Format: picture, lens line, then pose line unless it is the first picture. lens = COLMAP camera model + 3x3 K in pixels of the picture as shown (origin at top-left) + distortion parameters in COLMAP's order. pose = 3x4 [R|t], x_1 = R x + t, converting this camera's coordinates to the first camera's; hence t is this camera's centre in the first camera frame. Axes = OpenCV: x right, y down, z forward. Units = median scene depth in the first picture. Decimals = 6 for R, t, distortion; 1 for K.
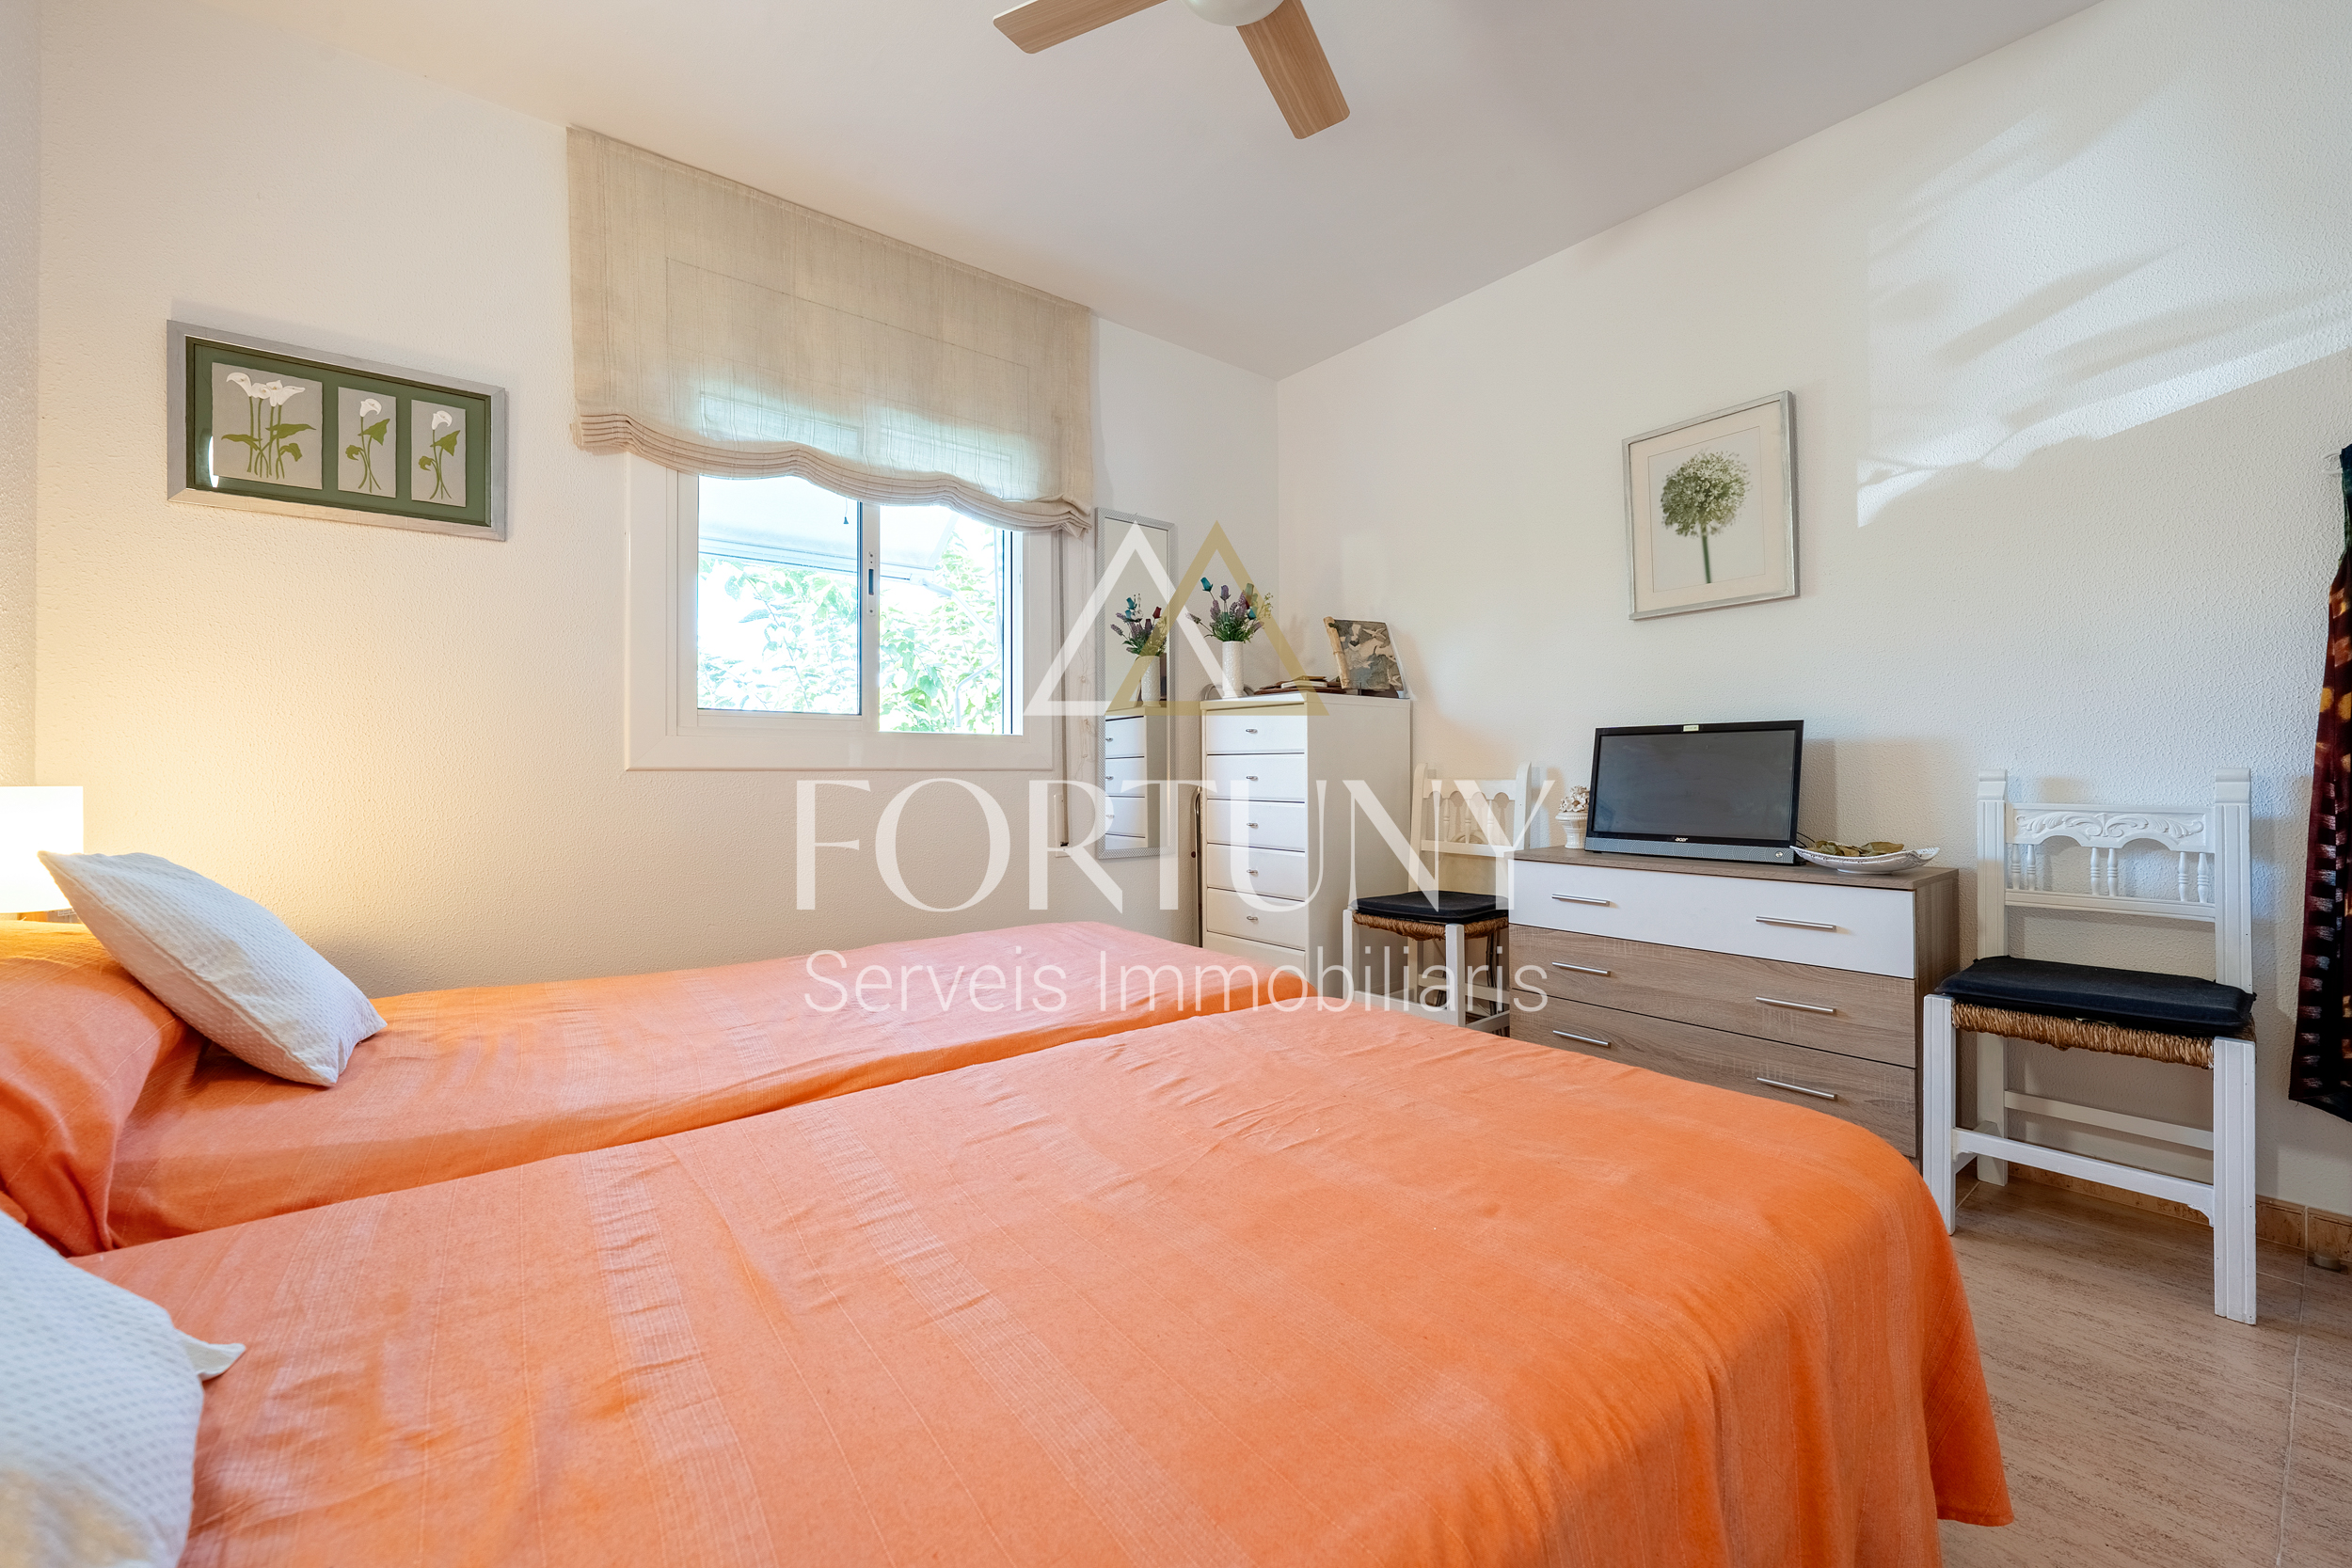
lens RADIAL K [[939.7, 0, 1172.8], [0, 939.7, 770.2], [0, 0, 1]] dist [0.001519, 0.000287]
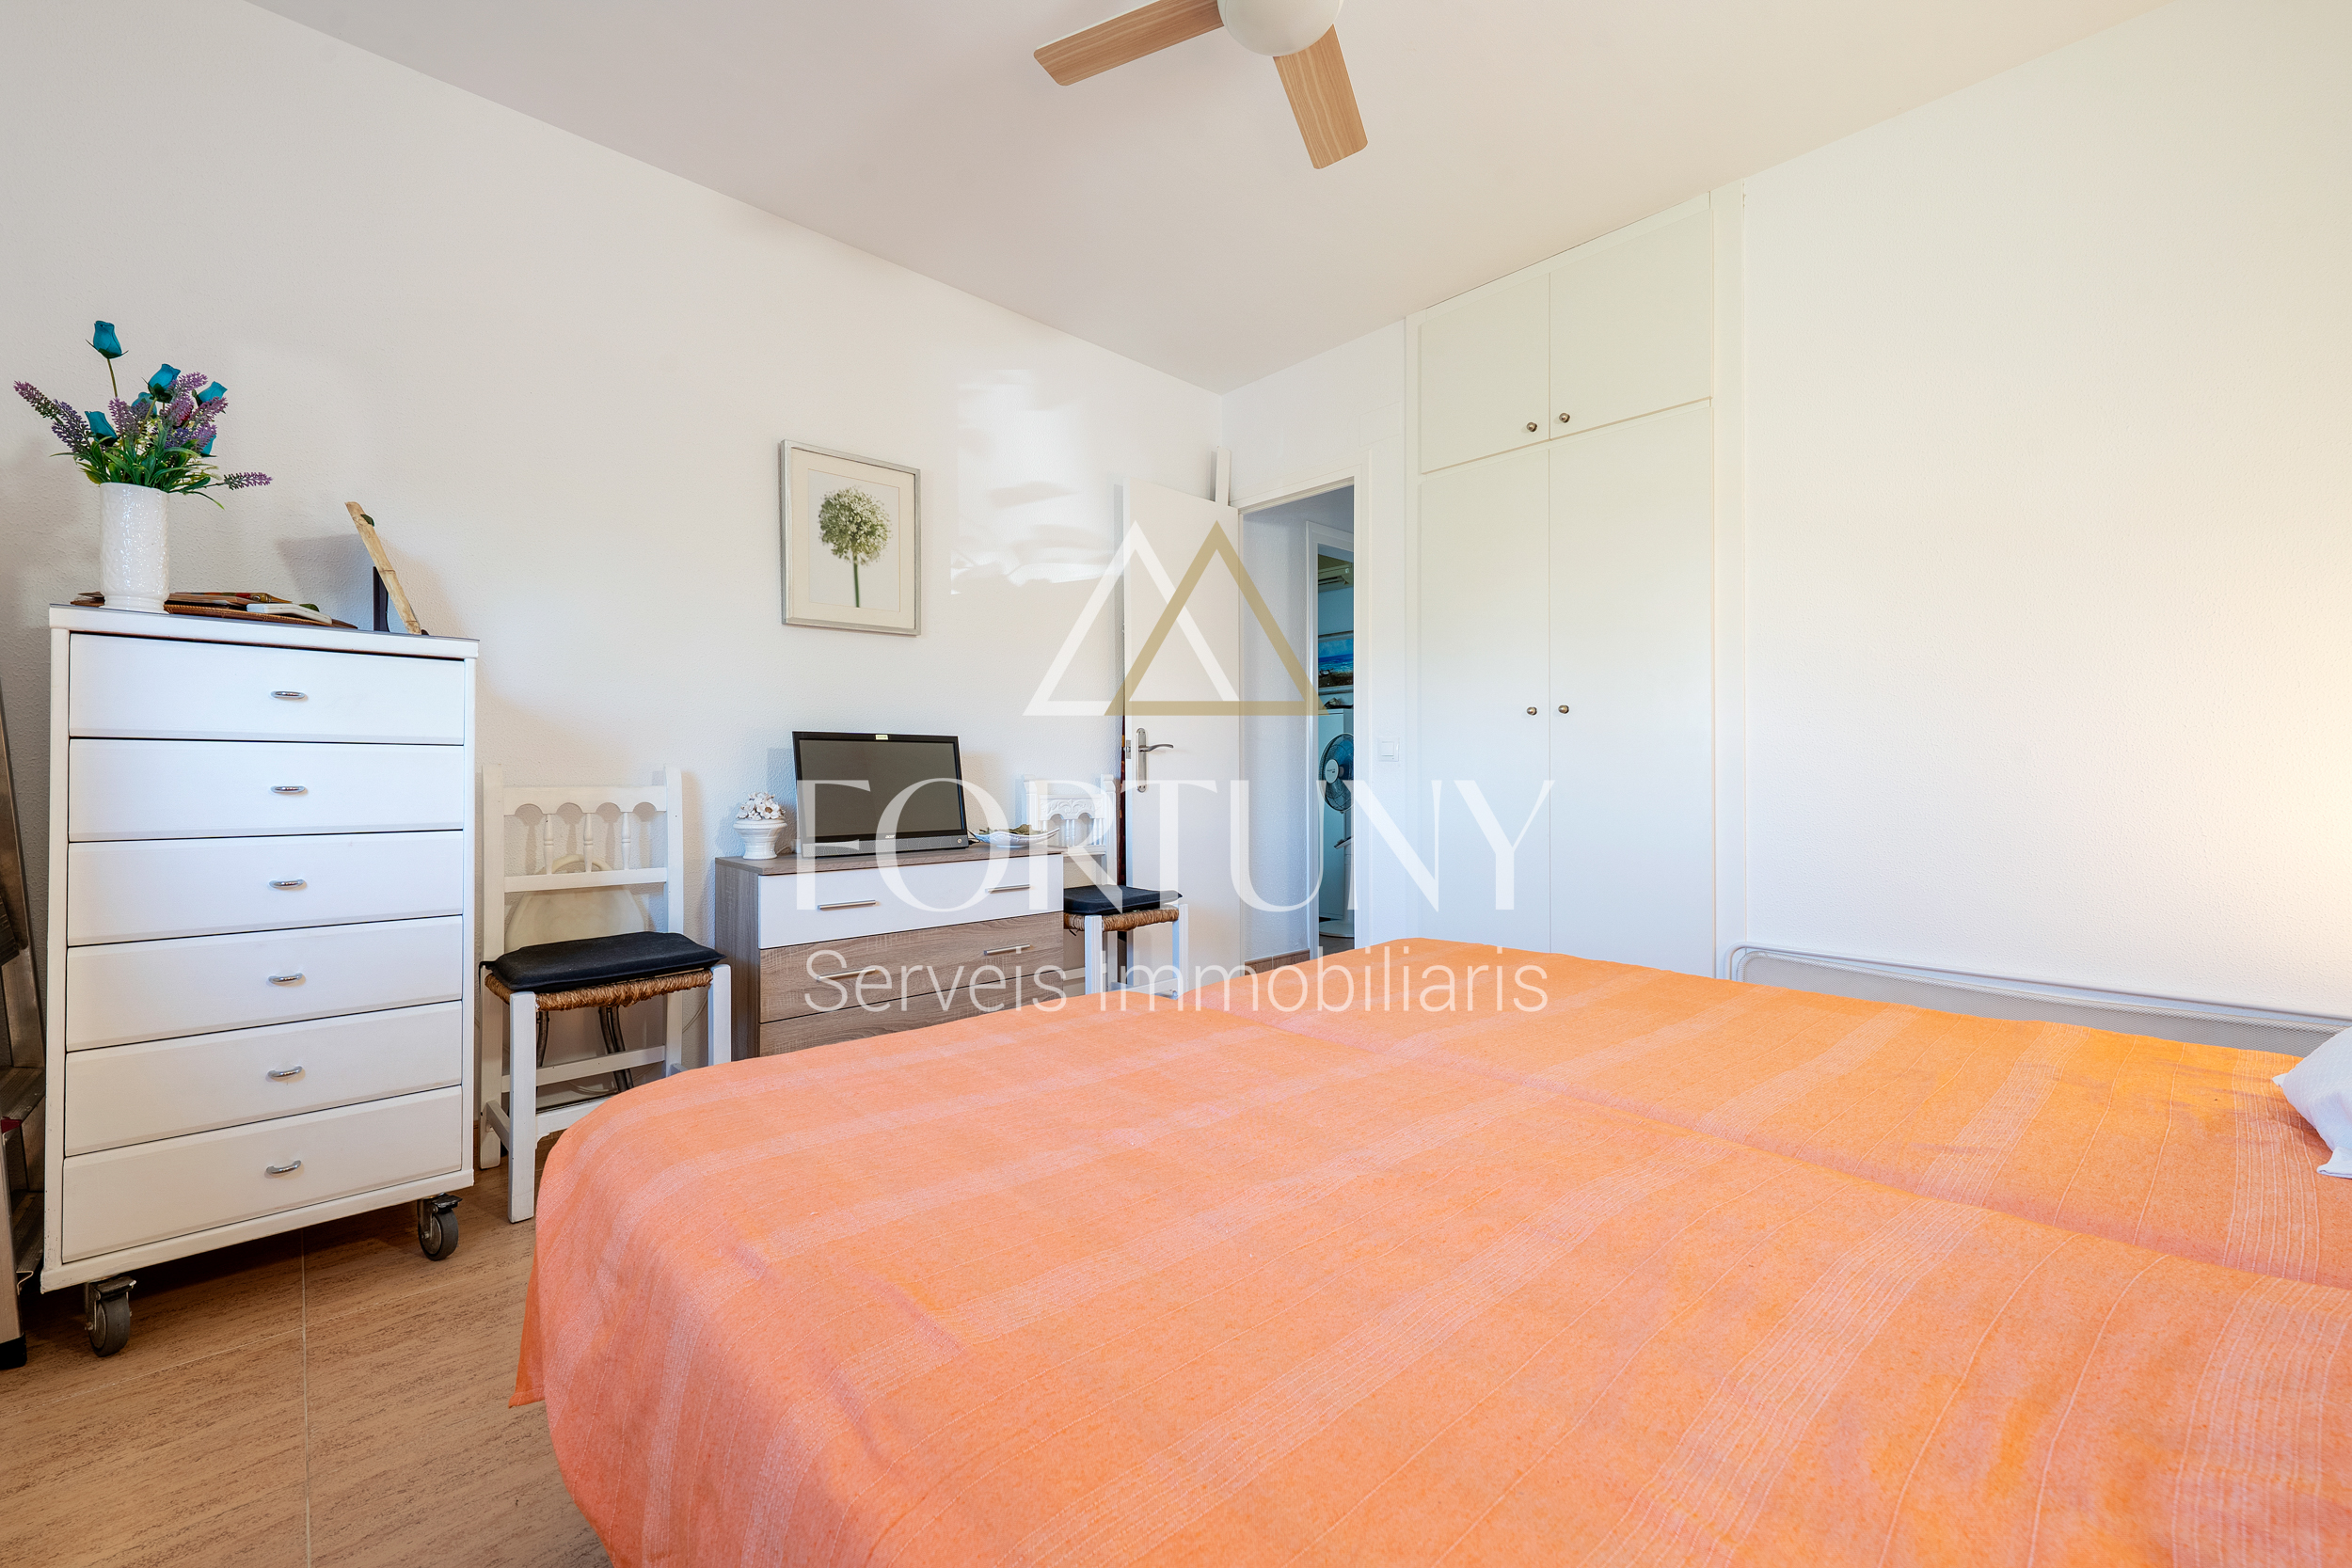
lens RADIAL K [[939.7, 0, 1172.9], [0, 939.7, 774.1], [0, 0, 1]] dist [0.001519, 0.000287]
pose [[-0.093170, 0.004497, 0.995640, -0.573408], [0.005068, 0.999979, -0.004043, 0.005603], [-0.995637, 0.004669, -0.093190, 0.731809]]
